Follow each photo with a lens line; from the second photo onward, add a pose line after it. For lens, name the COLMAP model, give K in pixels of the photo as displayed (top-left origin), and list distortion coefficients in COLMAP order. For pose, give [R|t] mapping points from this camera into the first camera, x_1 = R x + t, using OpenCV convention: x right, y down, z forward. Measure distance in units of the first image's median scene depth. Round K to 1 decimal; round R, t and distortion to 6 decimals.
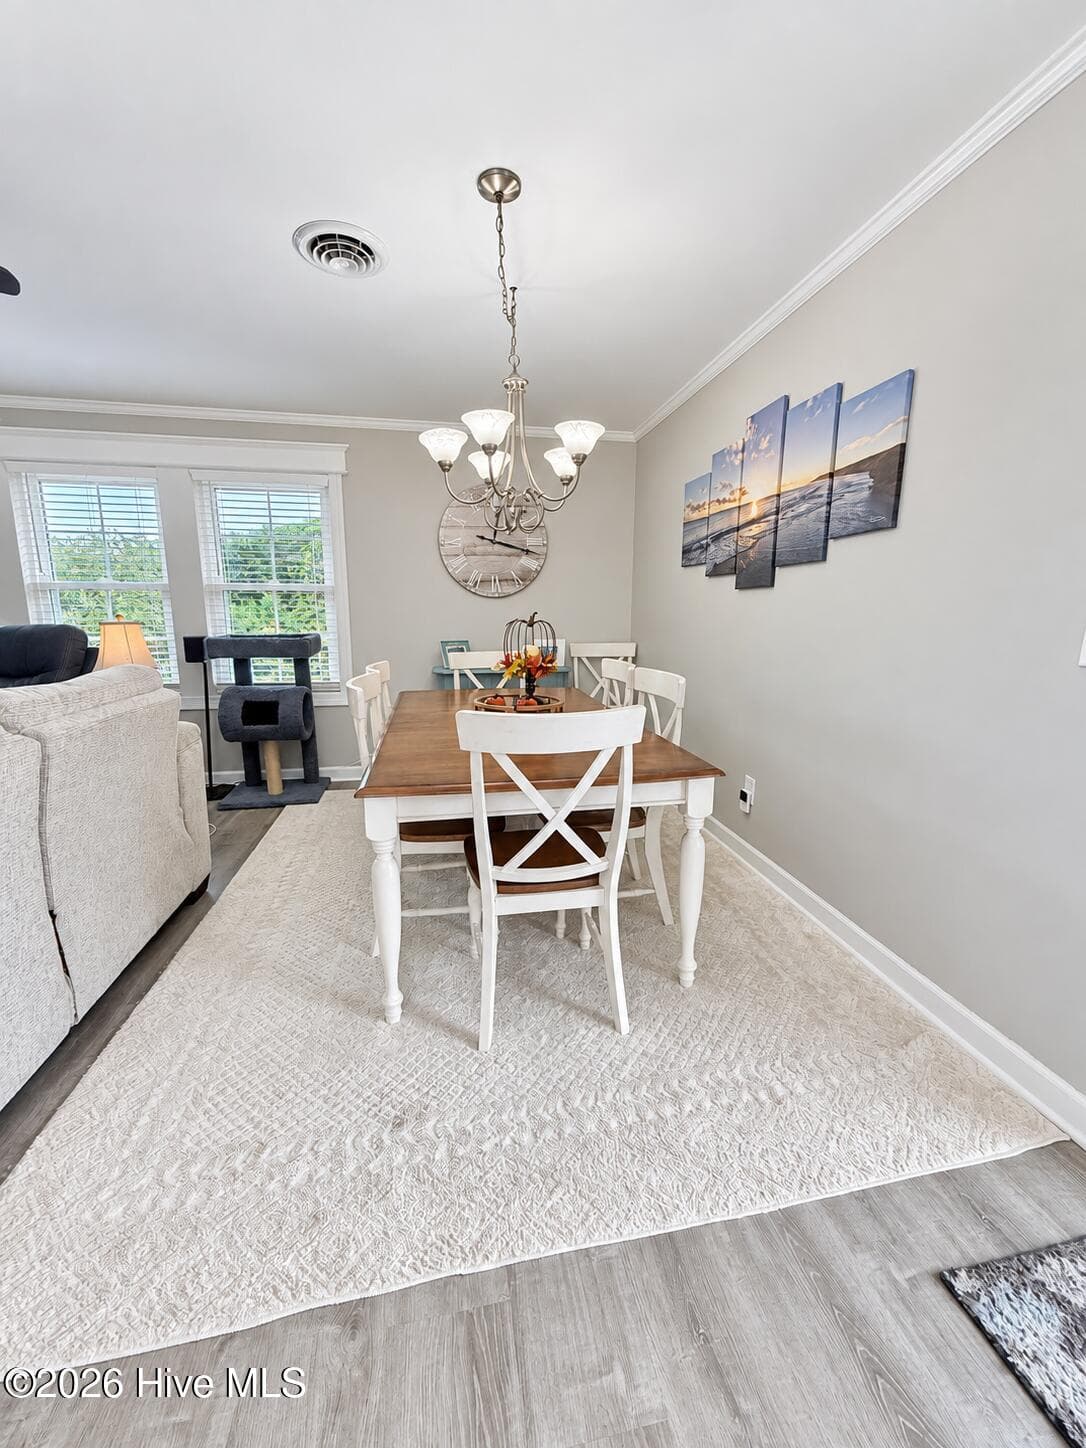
lens RADIAL K [[574.3, 0, 543.0], [0, 574.3, 724.0], [0, 0, 1]] dist [-0.000244, -0.000040]
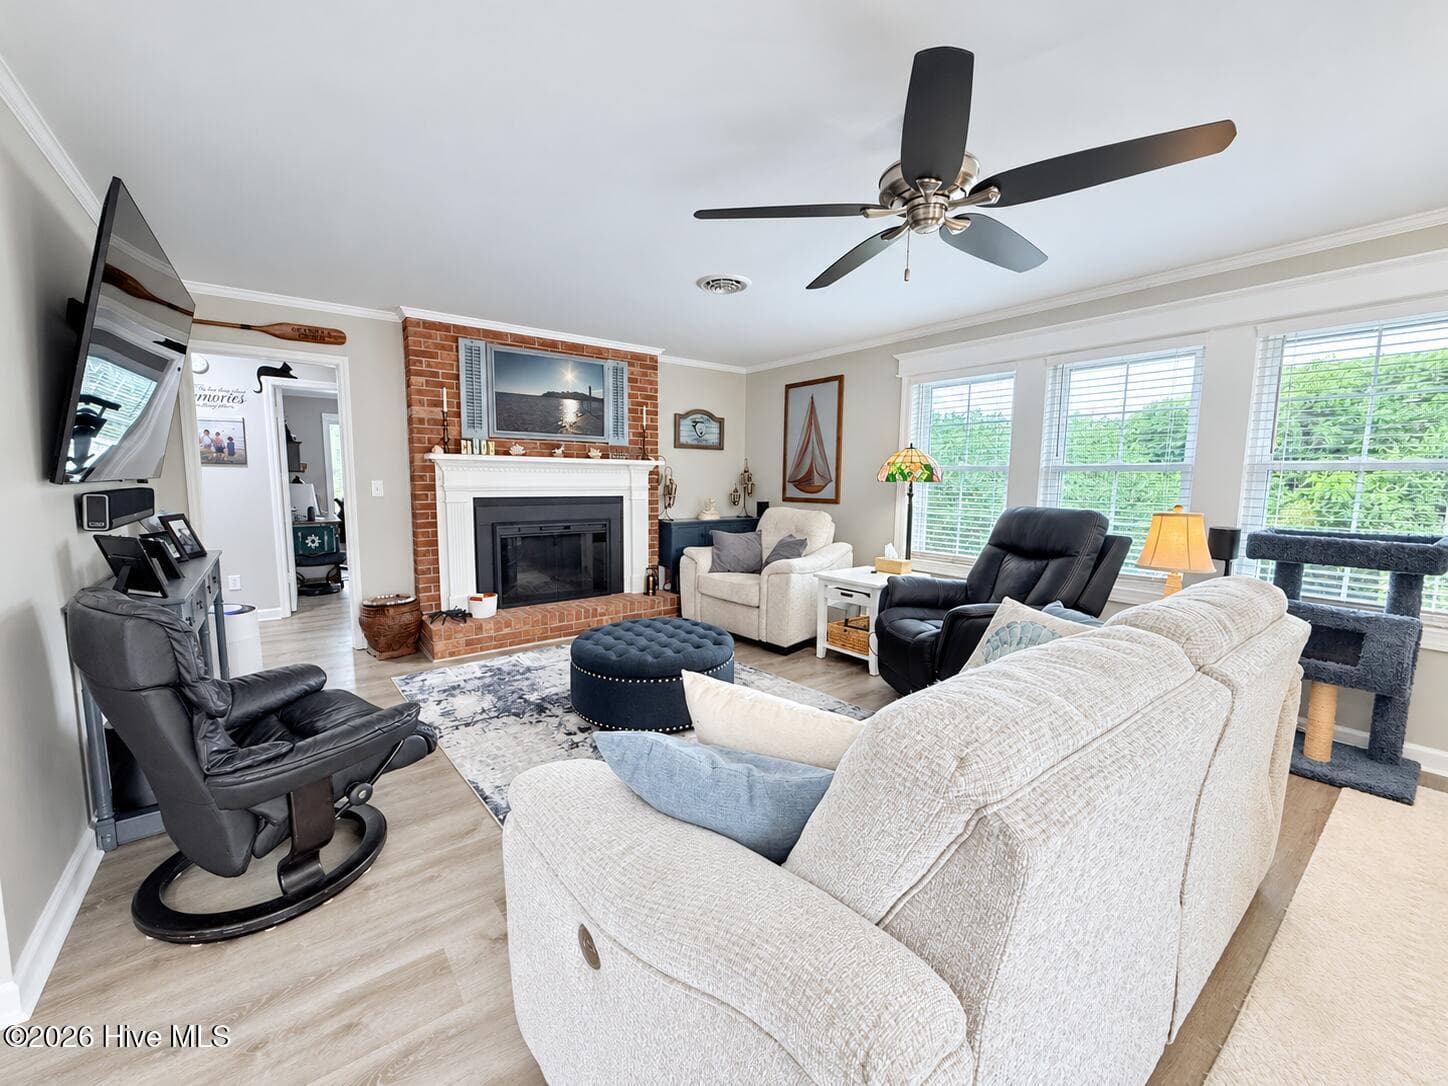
lens RADIAL K [[574.3, 0, 715.4], [0, 574.3, 540.7], [0, 0, 1]] dist [-0.000244, -0.000040]
pose [[0.443707, 0.096113, -0.891003, -0.315688], [-0.175565, 0.984289, 0.018746, -0.039273], [0.878806, 0.148111, 0.453610, 0.007894]]
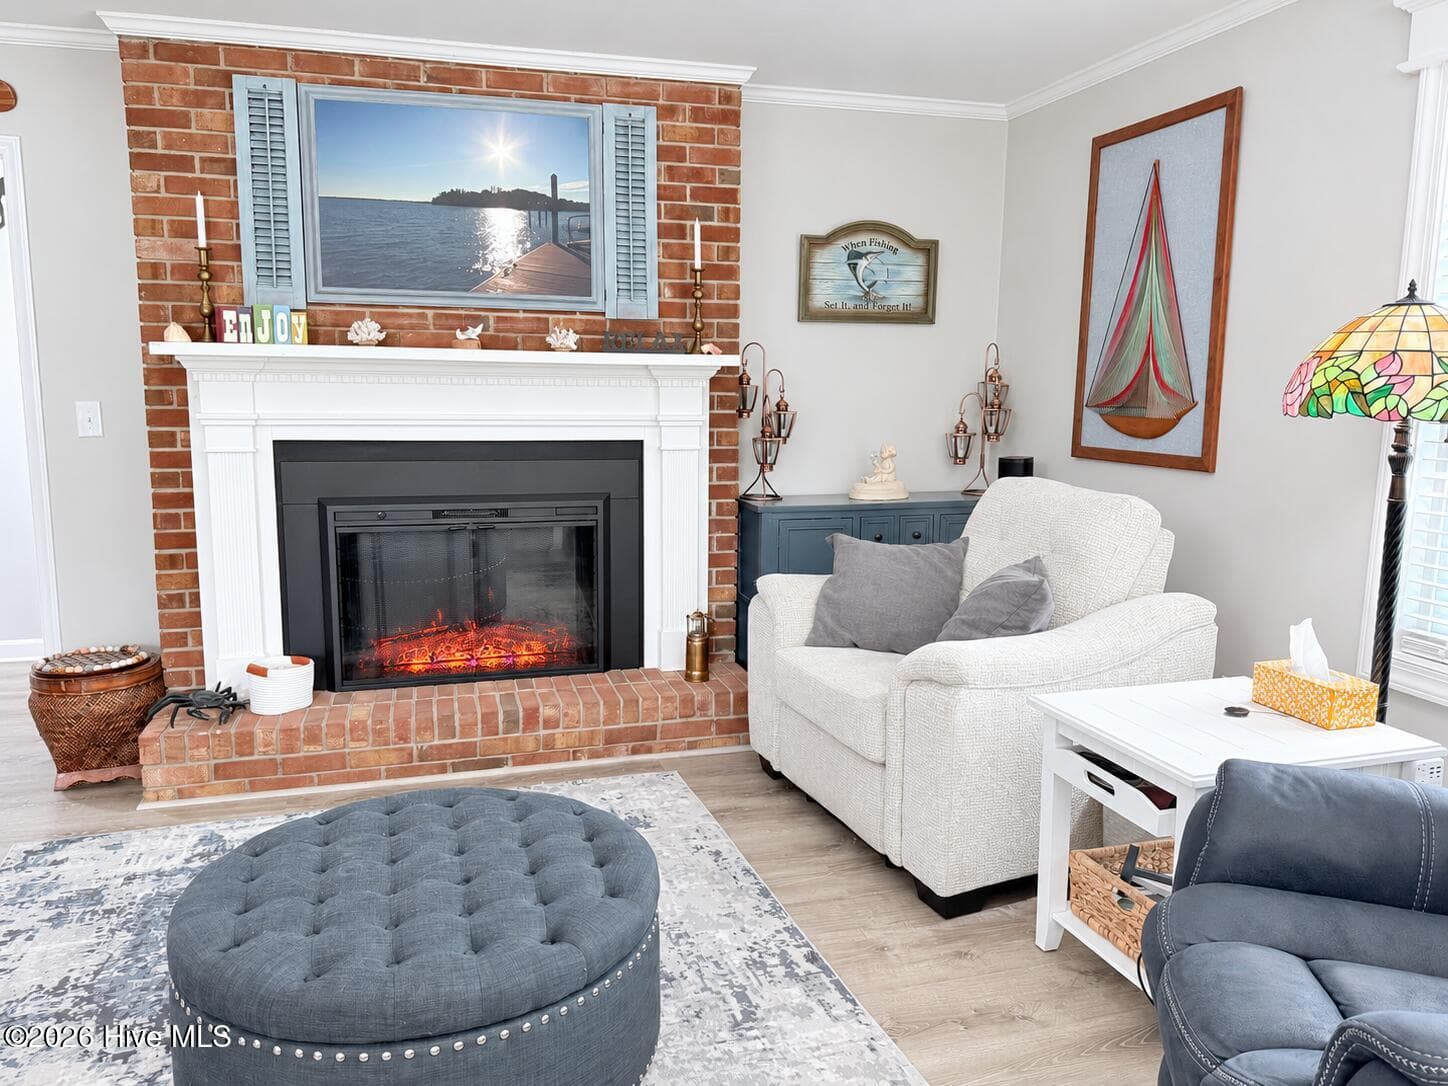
lens RADIAL K [[1085.9, 0, 724.0], [0, 1085.9, 543.0], [0, 0, 1]] dist [0.108046, -0.166518]
pose [[0.094239, 0.146989, -0.984639, -0.695474], [-0.194964, 0.972614, 0.126534, -0.190261], [0.976273, 0.180045, 0.120316, 0.618830]]
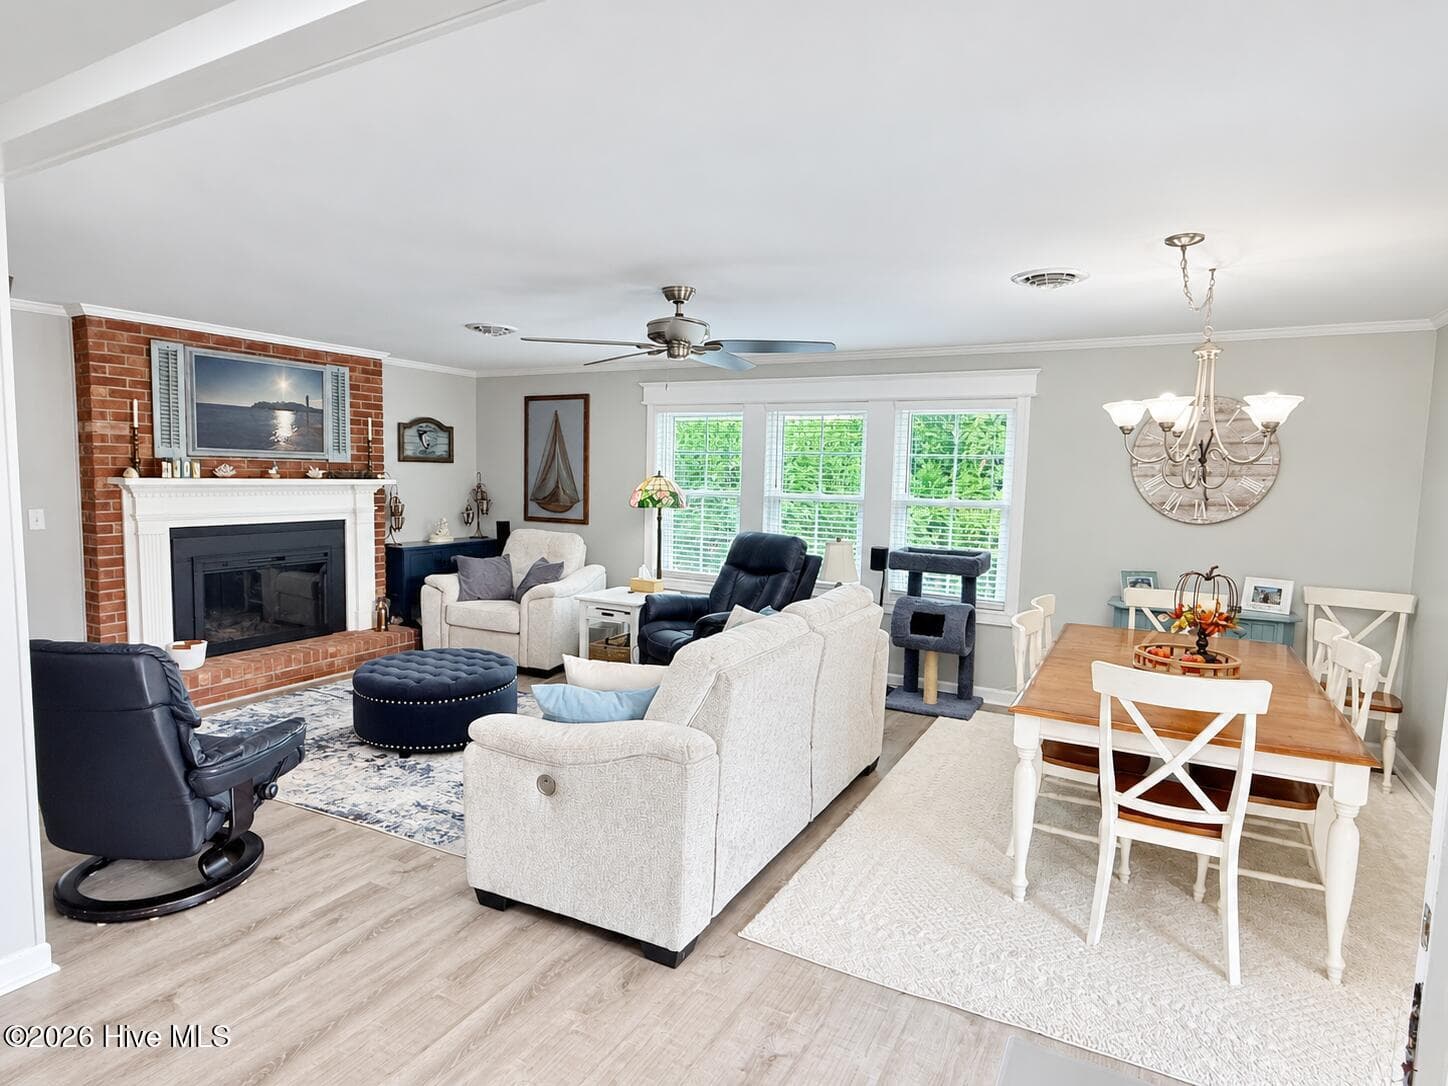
lens RADIAL K [[807.1, 0, 716.0], [0, 807.1, 544.8], [0, 0, 1]] dist [-0.000702, -0.000009]
pose [[0.773630, 0.072283, -0.629501, 0.208693], [-0.138603, 0.988718, -0.056806, -0.039837], [0.618293, 0.131198, 0.774920, -0.643135]]
